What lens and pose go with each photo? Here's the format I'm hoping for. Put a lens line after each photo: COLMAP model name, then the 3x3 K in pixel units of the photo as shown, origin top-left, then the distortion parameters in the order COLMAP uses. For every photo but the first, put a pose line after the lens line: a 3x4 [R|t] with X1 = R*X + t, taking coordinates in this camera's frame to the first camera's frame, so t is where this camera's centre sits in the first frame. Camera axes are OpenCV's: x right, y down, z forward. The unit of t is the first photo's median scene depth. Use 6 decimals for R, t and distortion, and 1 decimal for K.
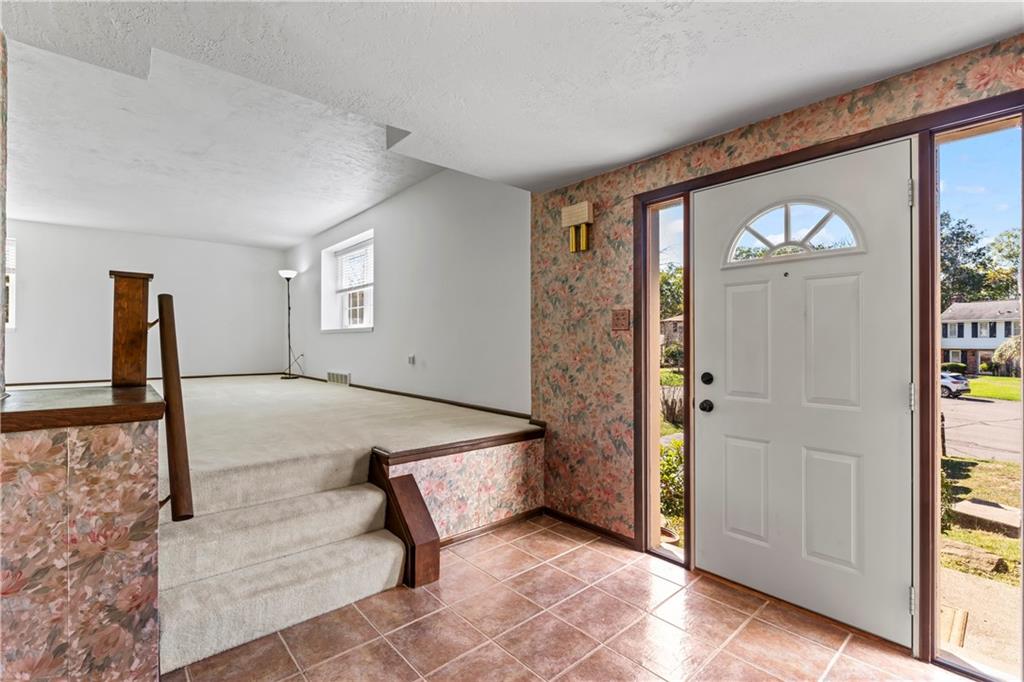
lens RADIAL K [[462.0, 0, 512.0], [0, 462.0, 341.0], [0, 0, 1]] dist [-0.000046, 0.000035]
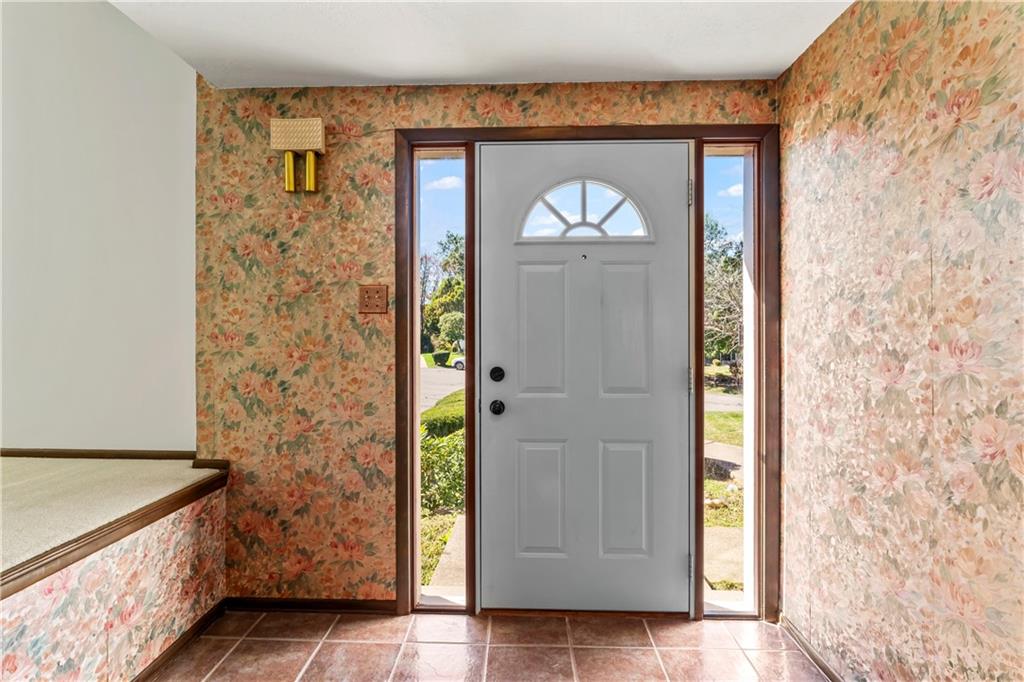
lens RADIAL K [[470.3, 0, 509.0], [0, 470.3, 326.5], [0, 0, 1]] dist [-0.002641, -0.000092]
pose [[0.687617, 0.002356, 0.726069, -0.145263], [-0.001249, 0.999997, -0.002063, -0.001848], [-0.726072, 0.000512, 0.687618, 0.345963]]
